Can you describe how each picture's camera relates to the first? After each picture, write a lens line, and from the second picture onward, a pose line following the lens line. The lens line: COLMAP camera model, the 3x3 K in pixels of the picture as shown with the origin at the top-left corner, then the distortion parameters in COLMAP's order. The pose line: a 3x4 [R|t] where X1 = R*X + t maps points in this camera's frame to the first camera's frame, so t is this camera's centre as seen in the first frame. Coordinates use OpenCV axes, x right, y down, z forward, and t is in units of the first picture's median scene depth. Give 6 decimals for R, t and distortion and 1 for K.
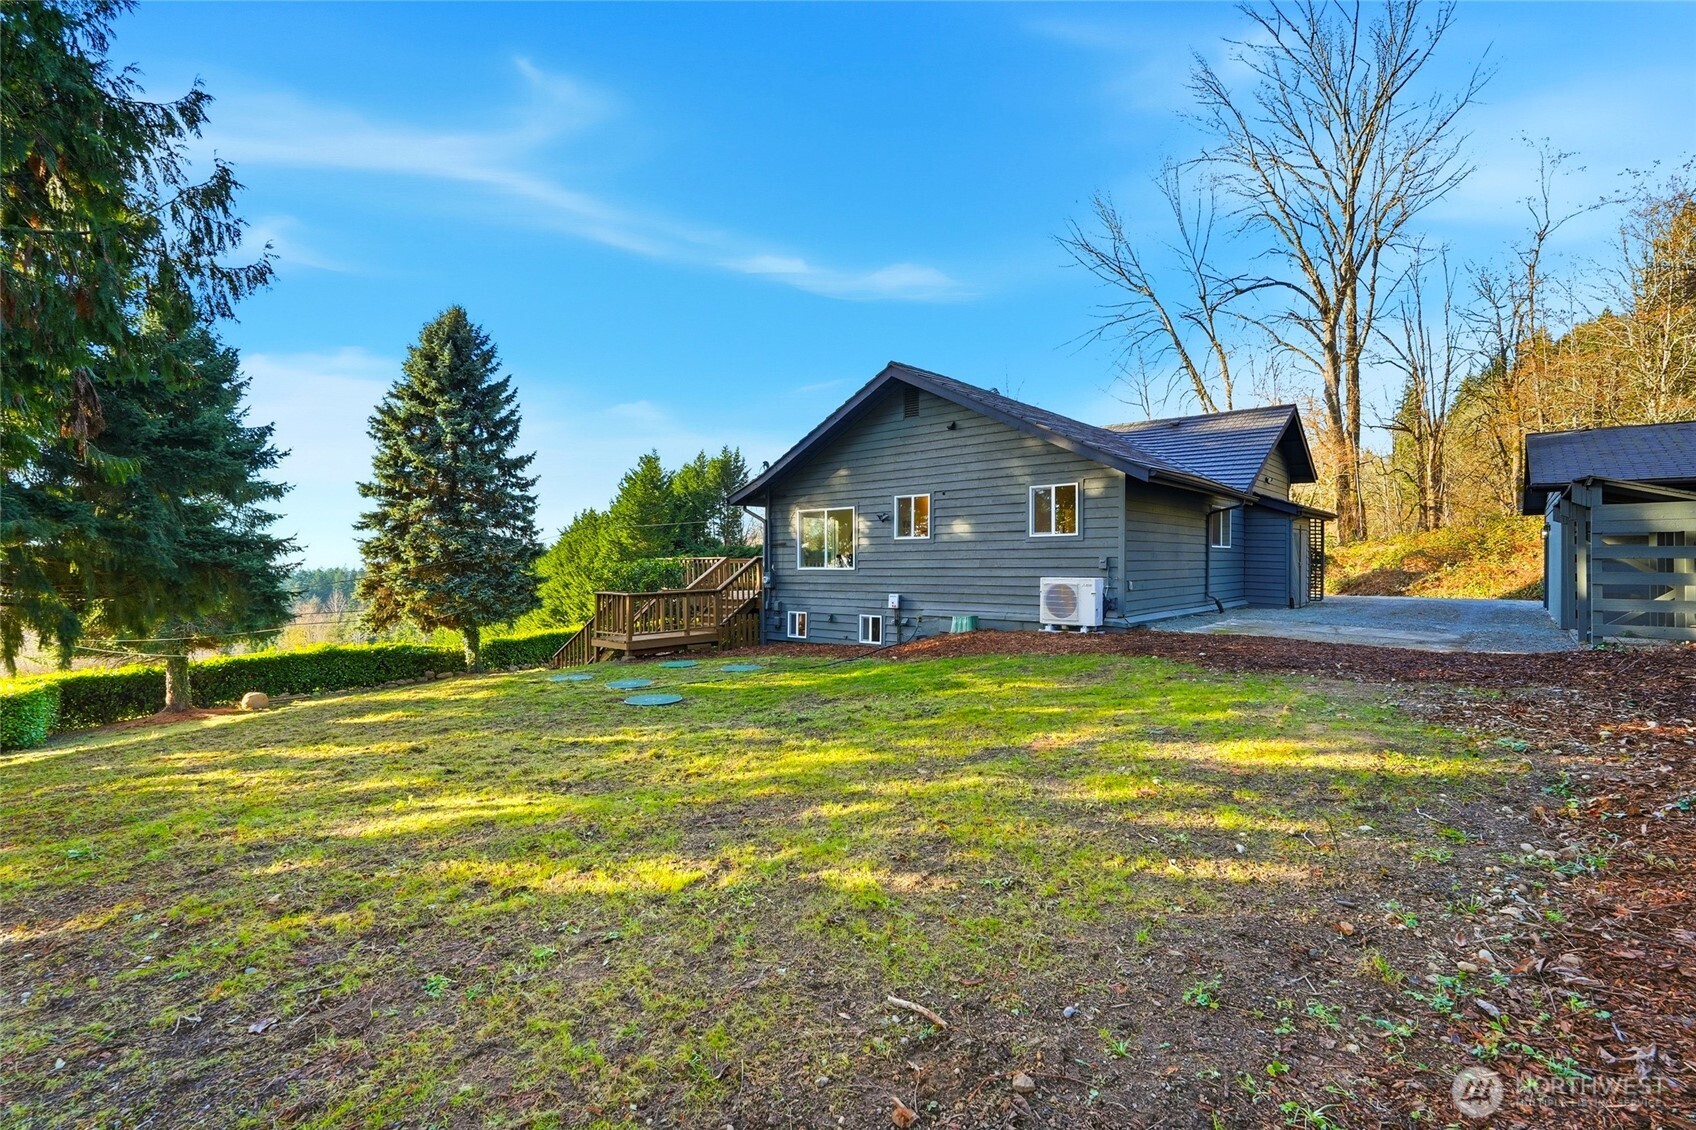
lens RADIAL K [[759.0, 0, 842.6], [0, 759.0, 565.8], [0, 0, 1]] dist [-0.000506, 0.004047]
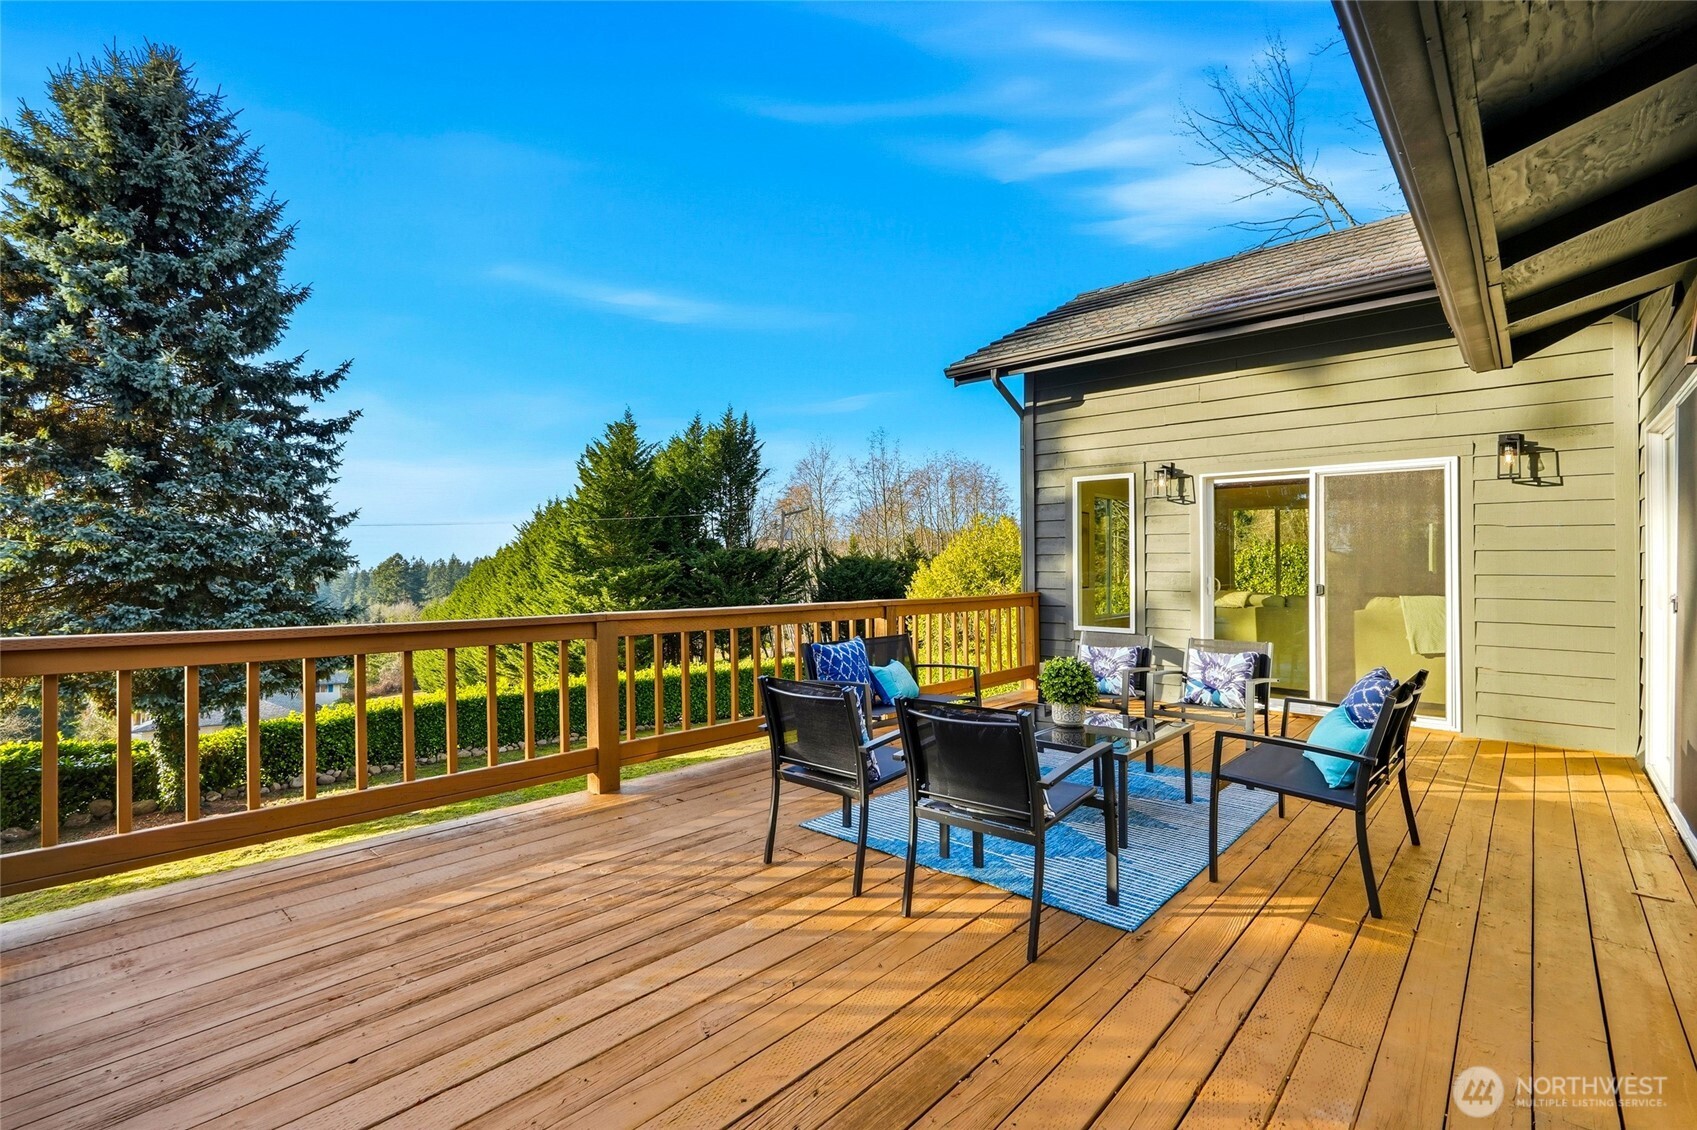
lens RADIAL K [[759.4, 0, 847.4], [0, 759.4, 557.1], [0, 0, 1]] dist [-0.000506, 0.004047]
pose [[0.999974, 0.006470, -0.003270, -0.038585], [-0.006524, 0.999834, -0.016998, -0.008004], [0.003159, 0.017018, 0.999850, 0.284652]]
